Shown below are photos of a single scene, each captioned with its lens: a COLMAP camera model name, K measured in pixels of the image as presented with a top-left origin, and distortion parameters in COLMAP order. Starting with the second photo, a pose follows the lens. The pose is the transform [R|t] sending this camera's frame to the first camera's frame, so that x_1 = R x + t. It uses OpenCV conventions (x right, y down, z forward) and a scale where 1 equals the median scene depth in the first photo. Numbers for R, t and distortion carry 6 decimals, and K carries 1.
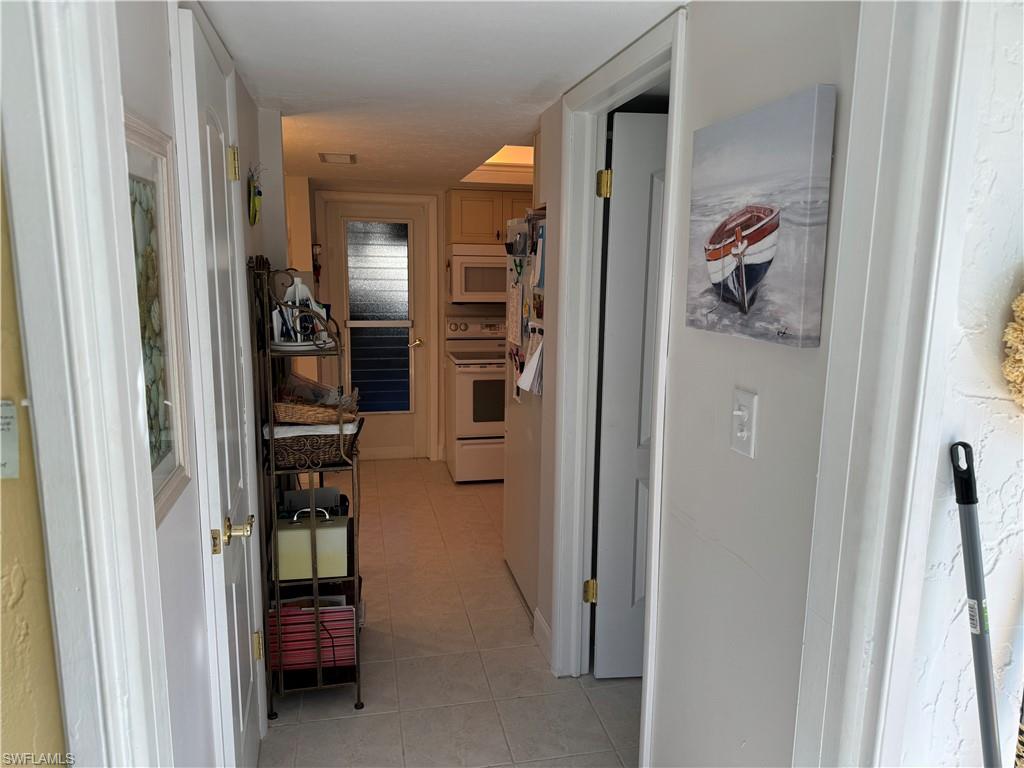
lens RADIAL K [[702.2, 0, 512.0], [0, 702.2, 384.0], [0, 0, 1]] dist [-0.000650, -0.001704]
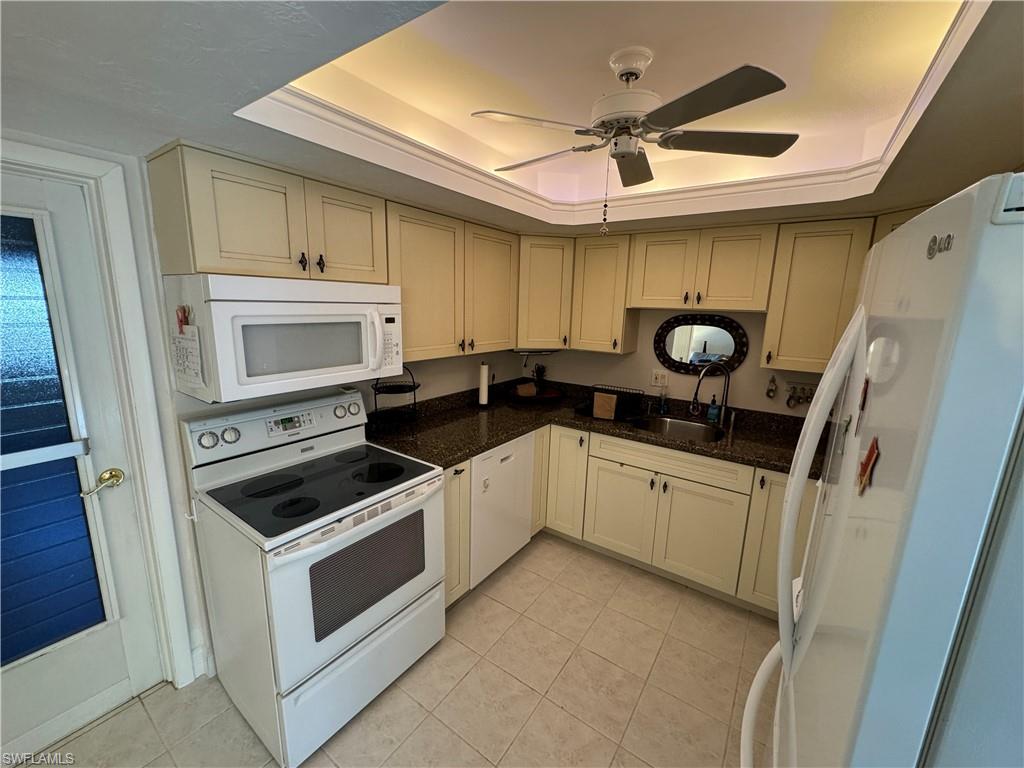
lens RADIAL K [[403.9, 0, 512.0], [0, 403.9, 384.0], [0, 0, 1]] dist [-0.001365, -0.000182]
pose [[0.742556, -0.120986, 0.658767, -0.116848], [0.098518, 0.992582, 0.071244, -0.131592], [-0.662499, 0.011998, 0.748967, 0.694332]]
